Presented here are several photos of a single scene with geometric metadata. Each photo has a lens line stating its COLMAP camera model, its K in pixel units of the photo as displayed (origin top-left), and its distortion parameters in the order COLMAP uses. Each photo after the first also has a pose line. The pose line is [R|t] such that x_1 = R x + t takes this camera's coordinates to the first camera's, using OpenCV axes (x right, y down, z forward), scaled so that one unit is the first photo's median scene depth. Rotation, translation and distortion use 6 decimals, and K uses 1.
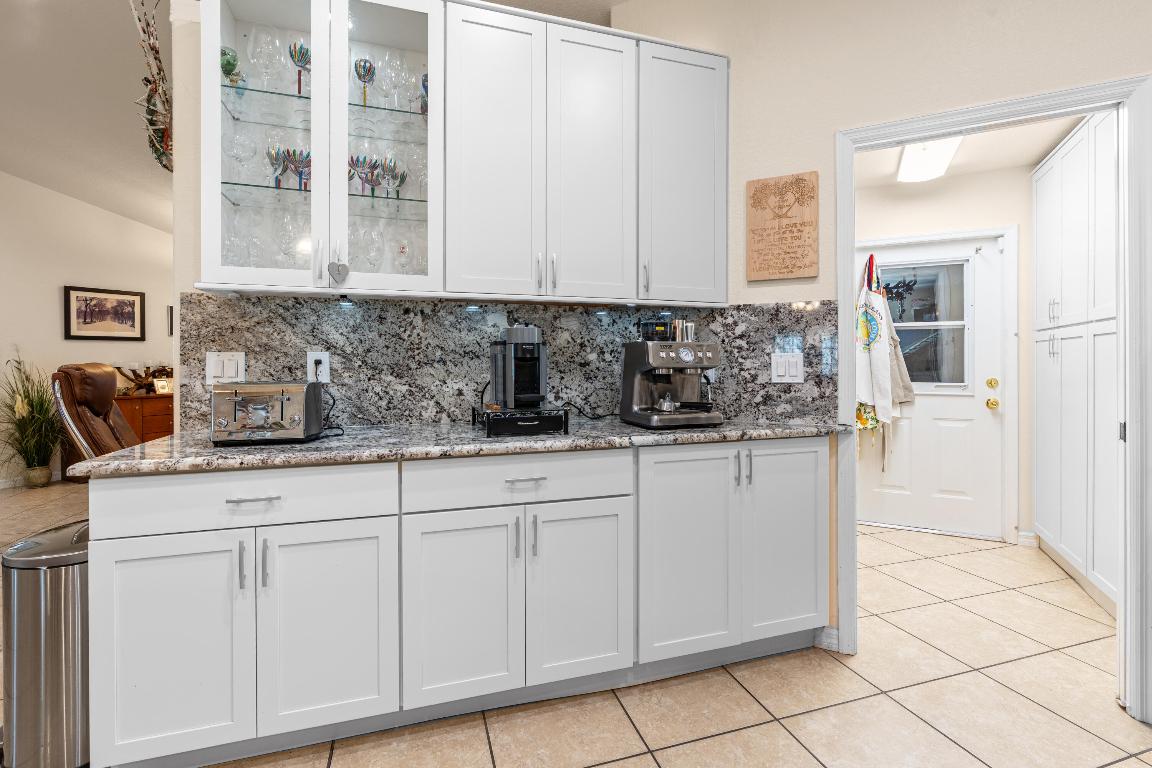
lens RADIAL K [[522.7, 0, 578.9], [0, 522.7, 365.8], [0, 0, 1]] dist [-0.005669, 0.001833]
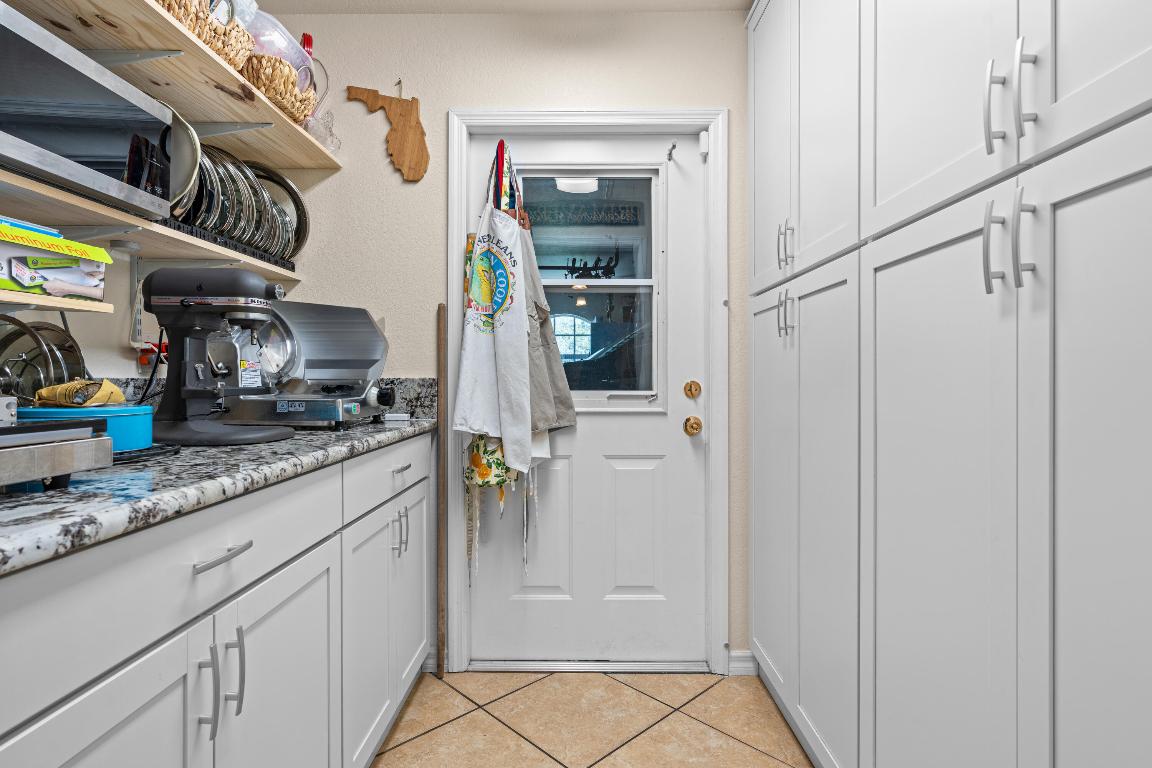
lens RADIAL K [[592.4, 0, 576.6], [0, 592.4, 382.2], [0, 0, 1]] dist [-0.007067, 0.000698]
pose [[0.894565, -0.003051, 0.446927, 0.377537], [0.001967, 0.999994, 0.002890, 0.021794], [-0.446934, -0.001707, 0.894566, 0.461764]]
